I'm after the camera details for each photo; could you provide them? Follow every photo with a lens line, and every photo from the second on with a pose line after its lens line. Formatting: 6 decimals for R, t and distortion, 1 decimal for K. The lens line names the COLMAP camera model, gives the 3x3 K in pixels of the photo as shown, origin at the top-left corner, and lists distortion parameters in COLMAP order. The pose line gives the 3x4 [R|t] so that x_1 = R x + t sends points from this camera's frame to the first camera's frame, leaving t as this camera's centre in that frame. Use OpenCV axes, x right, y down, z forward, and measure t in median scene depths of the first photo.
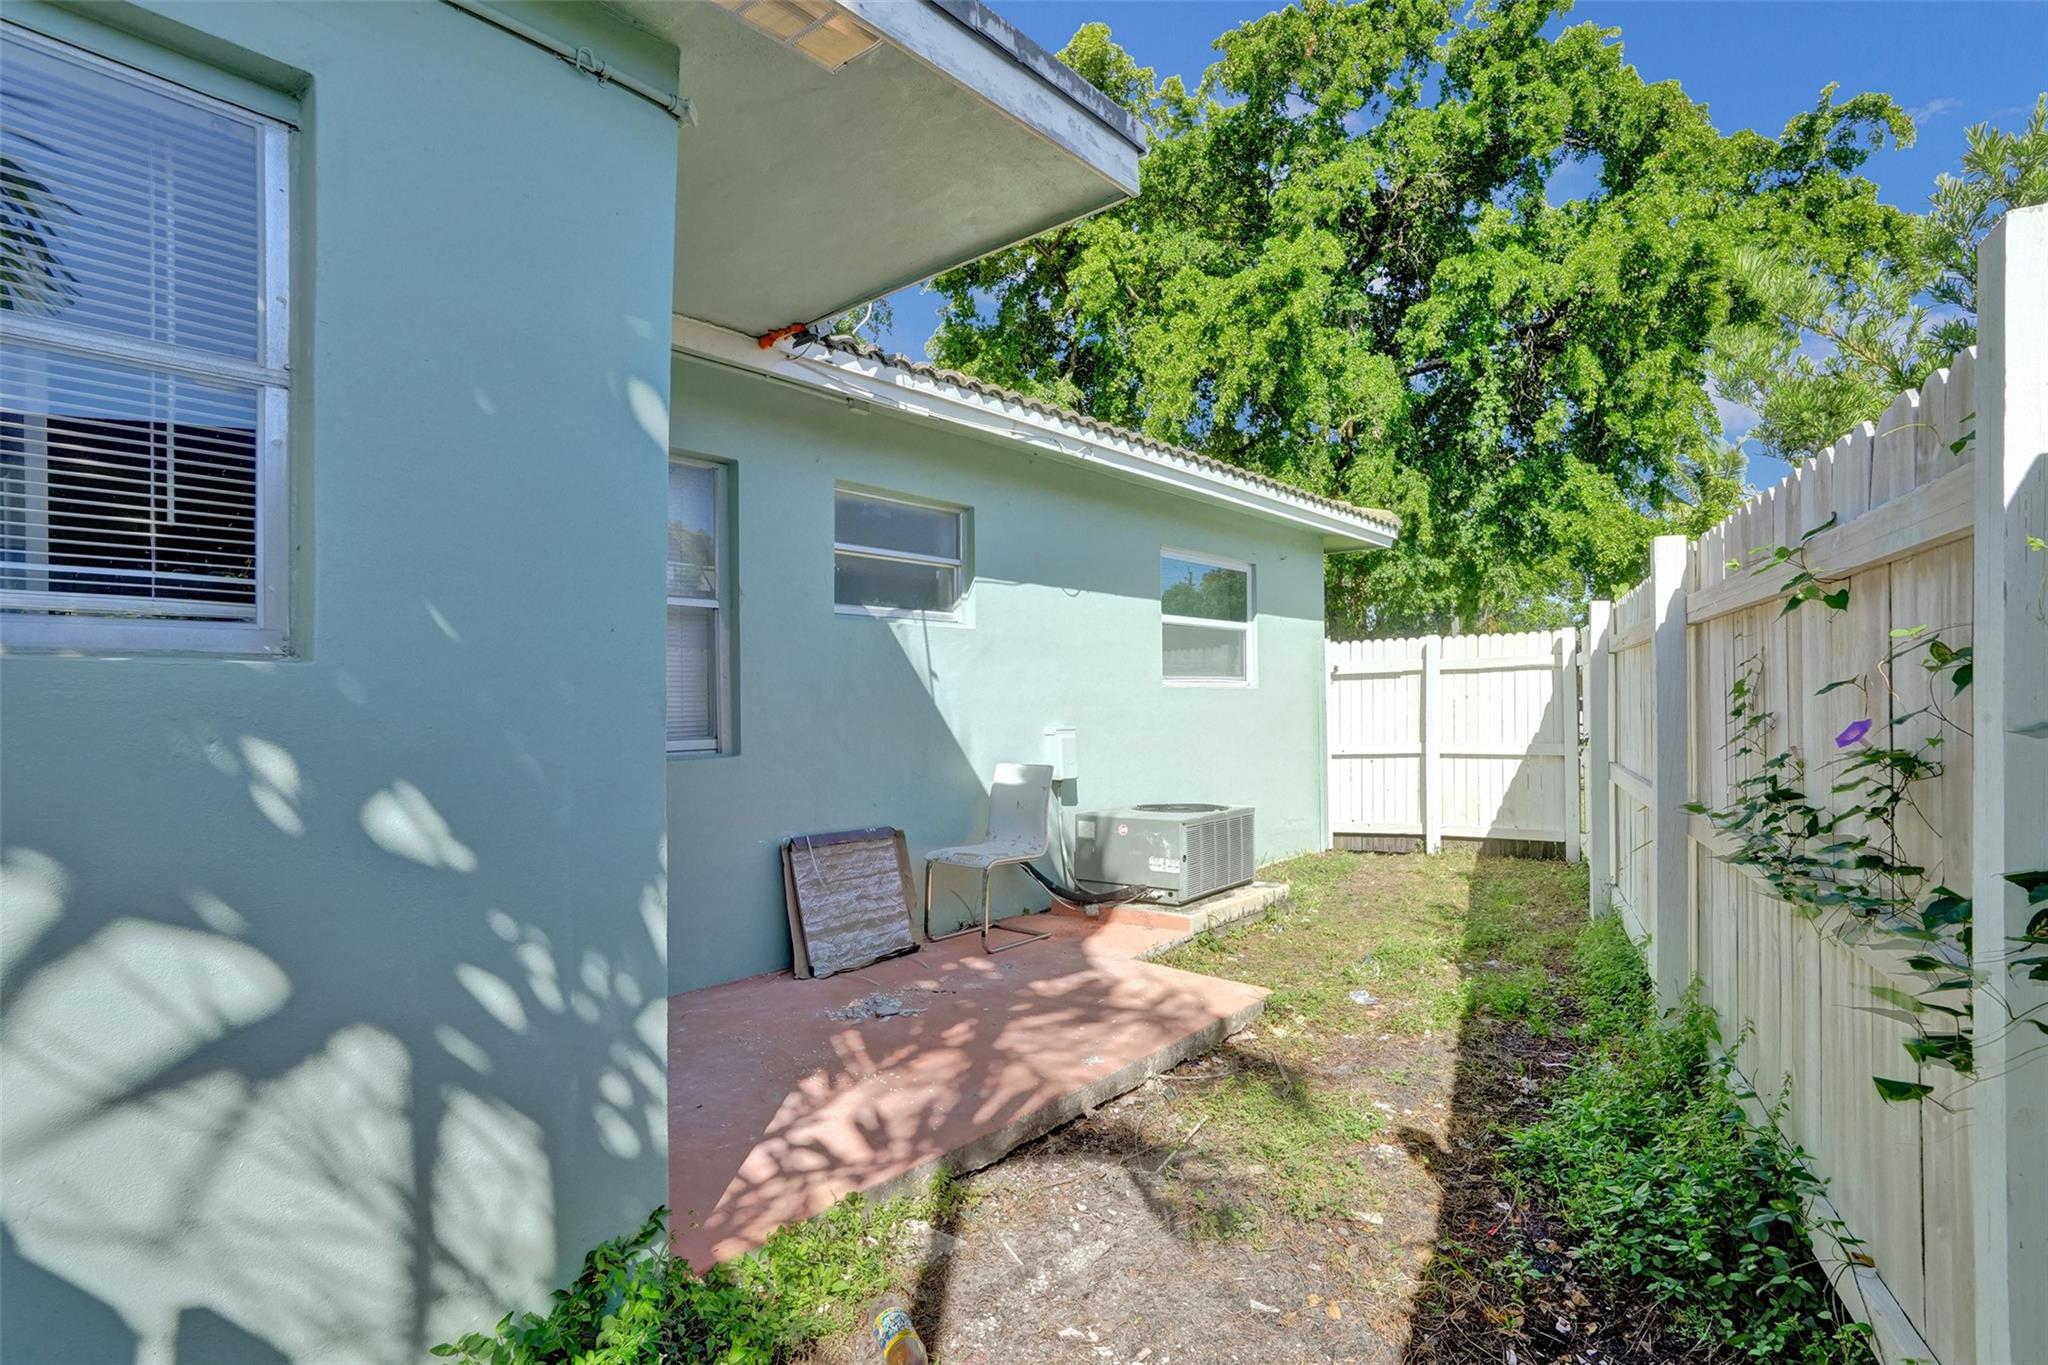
lens RADIAL K [[976.9, 0, 1027.2], [0, 976.9, 692.6], [0, 0, 1]] dist [-0.052204, 0.027195]
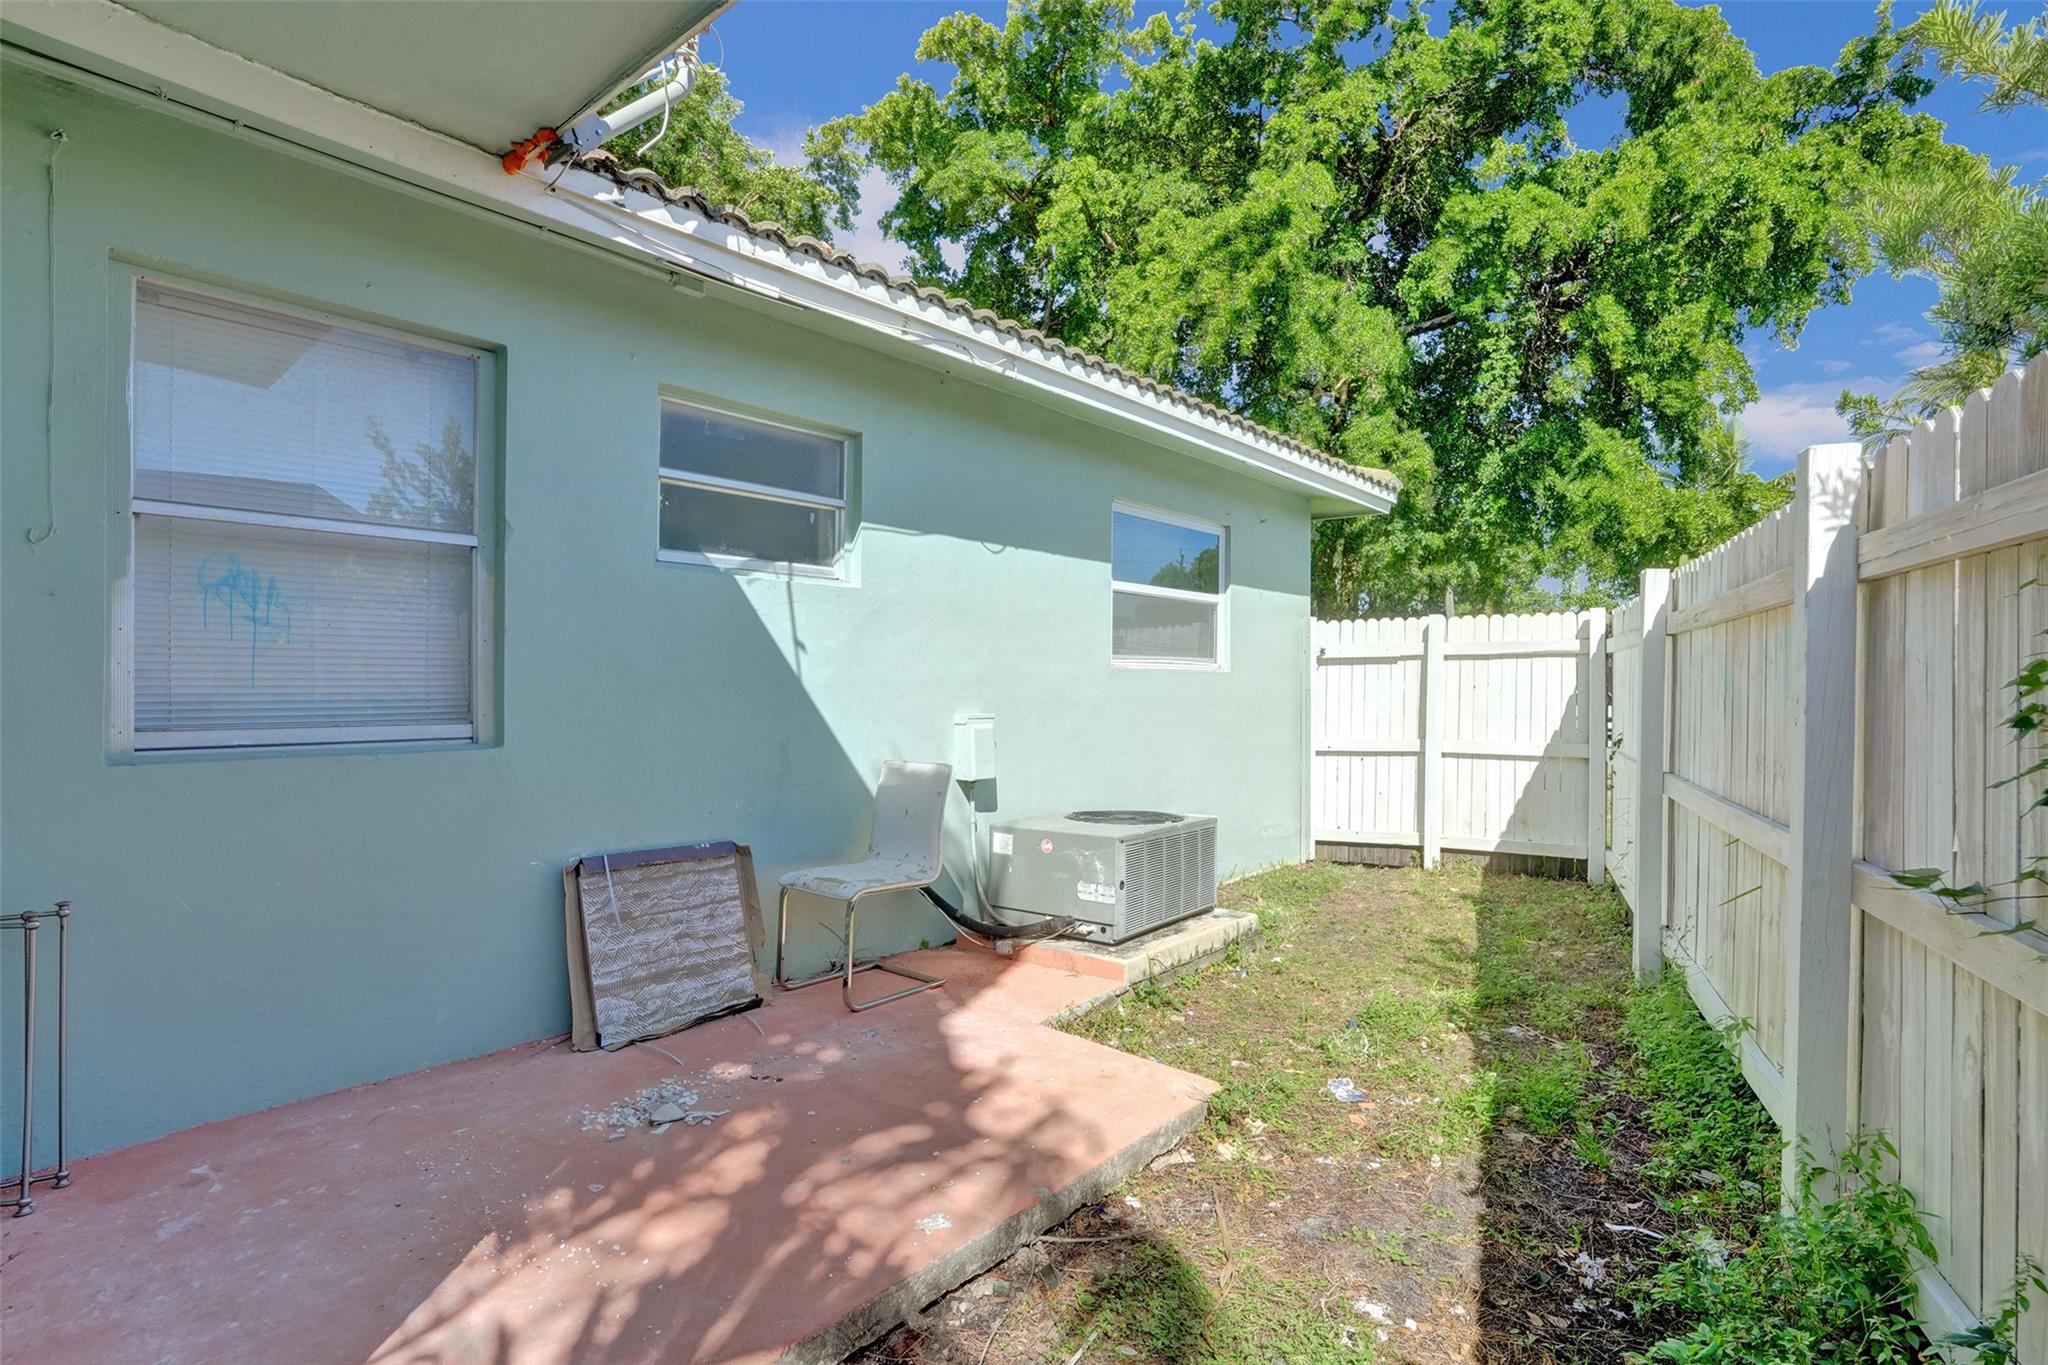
lens RADIAL K [[936.8, 0, 1024.0], [0, 936.8, 682.5], [0, 0, 1]] dist [-0.051247, 0.020904]
pose [[0.999813, 0.018549, -0.005434, 0.077046], [-0.018512, 0.999806, 0.006798, 0.002852], [0.005559, -0.006696, 0.999962, 0.227880]]
